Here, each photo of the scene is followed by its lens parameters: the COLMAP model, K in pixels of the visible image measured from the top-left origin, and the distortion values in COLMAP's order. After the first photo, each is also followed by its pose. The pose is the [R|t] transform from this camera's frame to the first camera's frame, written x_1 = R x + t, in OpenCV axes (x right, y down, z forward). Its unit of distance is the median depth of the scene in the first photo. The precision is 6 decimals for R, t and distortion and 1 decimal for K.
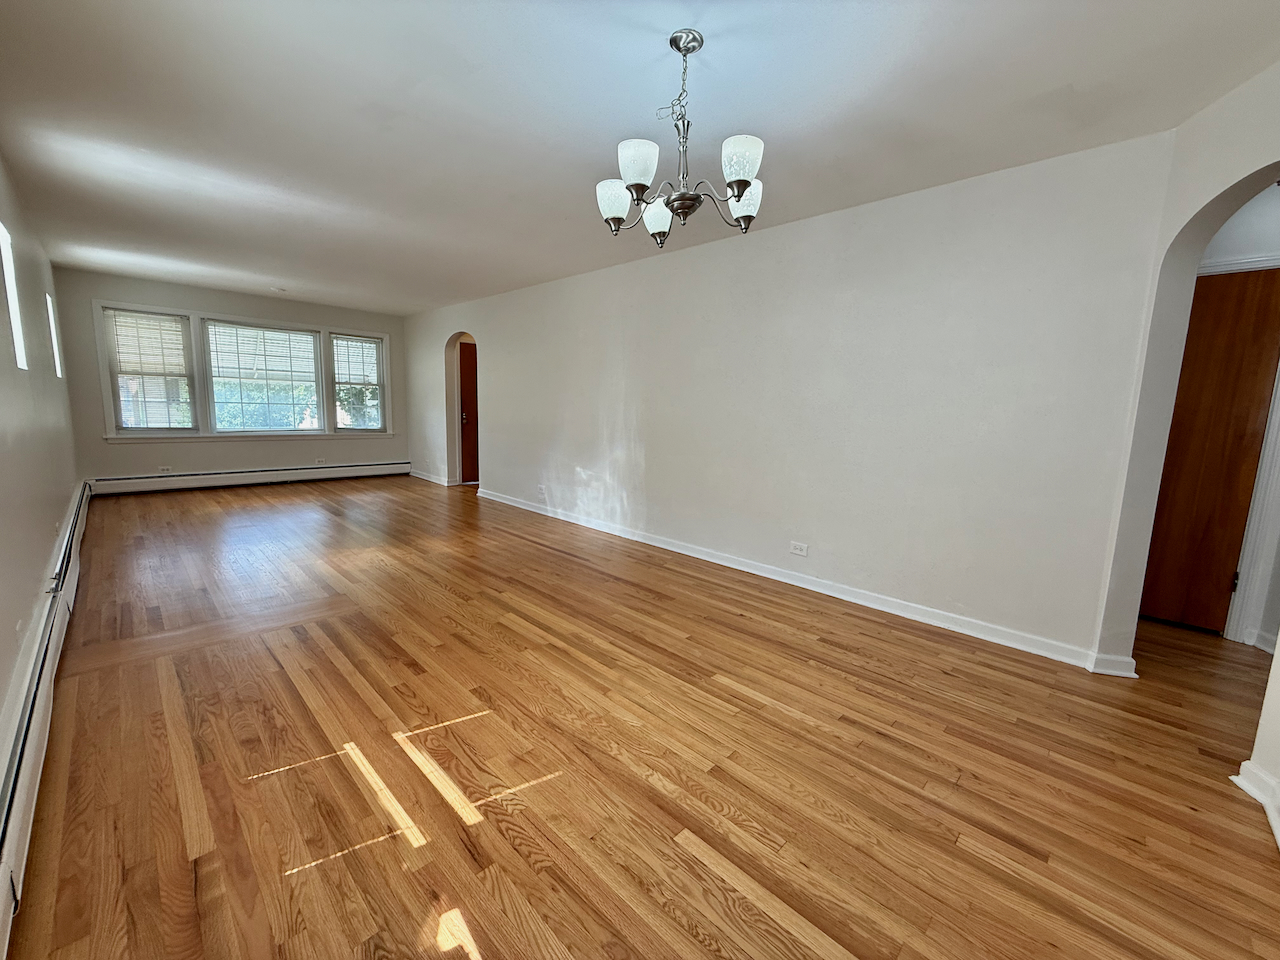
lens RADIAL K [[513.2, 0, 640.0], [0, 513.2, 480.0], [0, 0, 1]] dist [-0.000214, -0.000658]
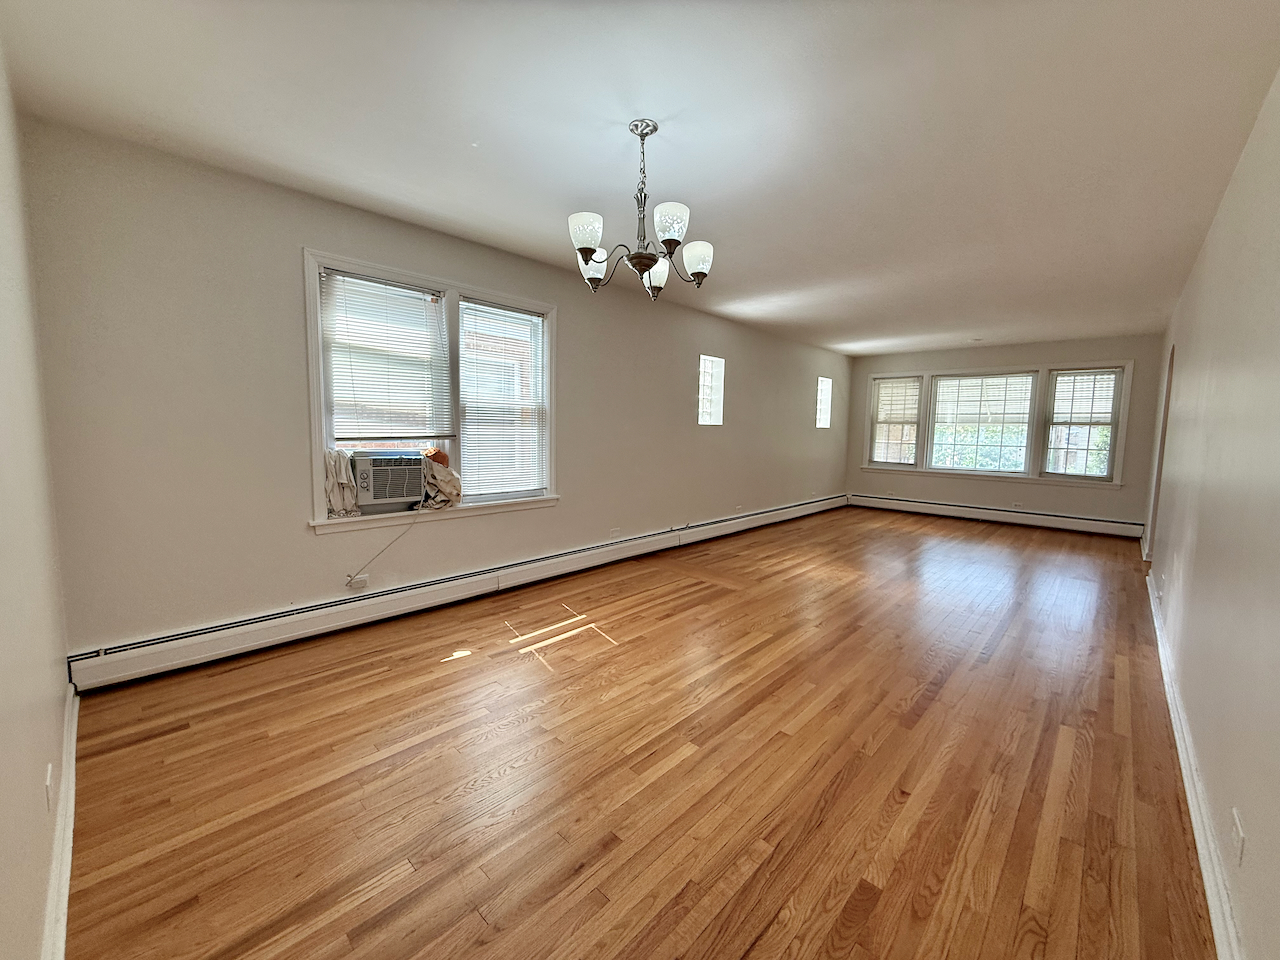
lens RADIAL K [[509.5, 0, 634.0], [0, 509.5, 479.0], [0, 0, 1]] dist [0.001629, 0.000261]
pose [[0.010410, 0.069403, -0.997534, 0.411354], [-0.158840, 0.985037, 0.066876, -0.044620], [0.987249, 0.157752, 0.021278, 0.339875]]
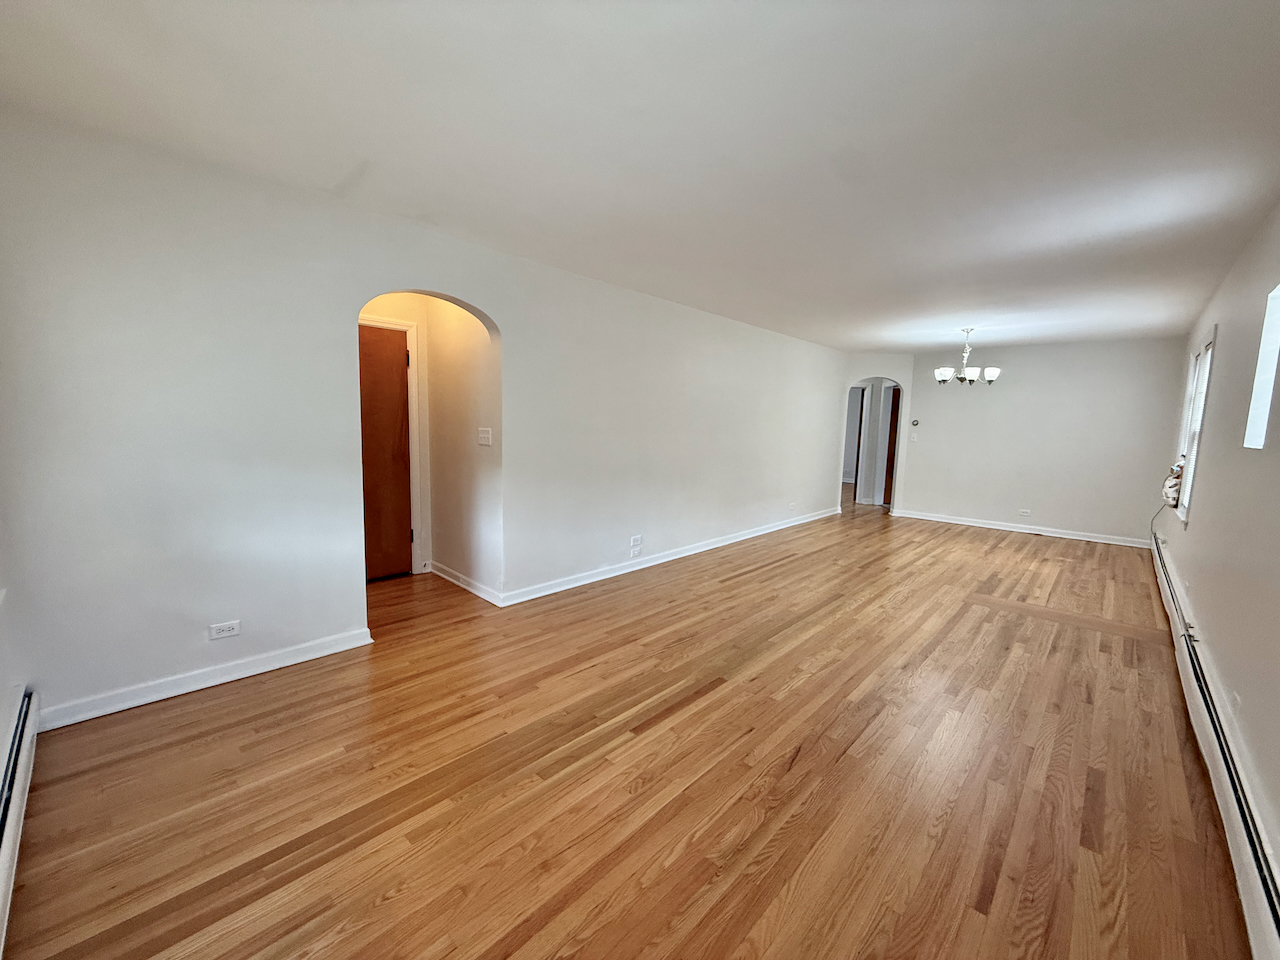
lens RADIAL K [[513.4, 0, 638.9], [0, 513.4, 475.4], [0, 0, 1]] dist [-0.001687, -0.000072]
pose [[-0.020680, -0.139509, 0.990005, -1.005490], [0.114765, 0.983340, 0.140967, -0.202758], [-0.993177, 0.116533, -0.004325, 1.000011]]
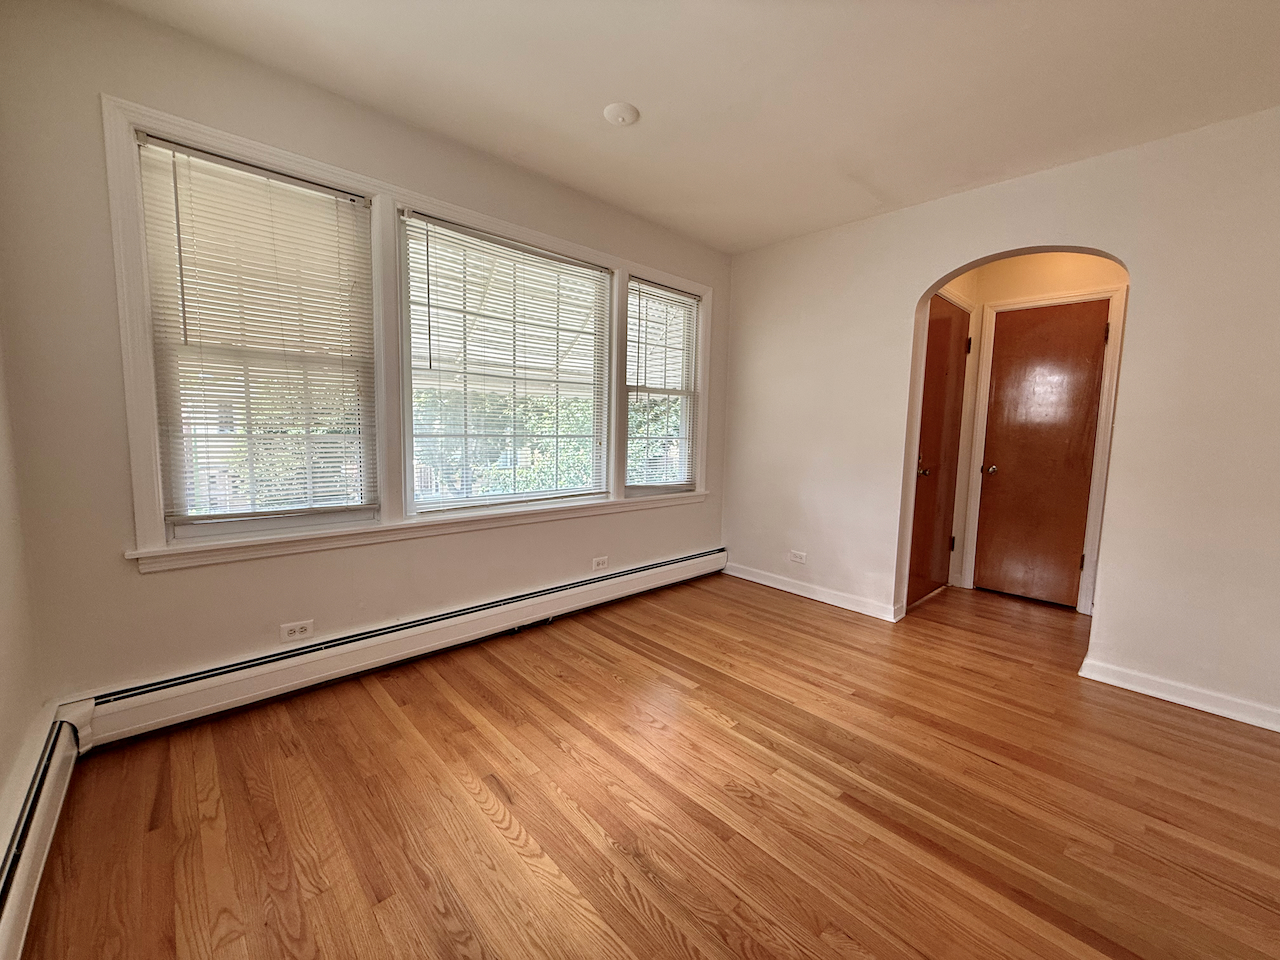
lens RADIAL K [[506.0, 0, 631.9], [0, 506.0, 479.1], [0, 0, 1]] dist [-0.000579, 0.000212]
pose [[0.998716, -0.005023, -0.050408, -0.740700], [0.003020, 0.999206, -0.039724, -0.118863], [0.050567, 0.039521, 0.997938, 0.723261]]
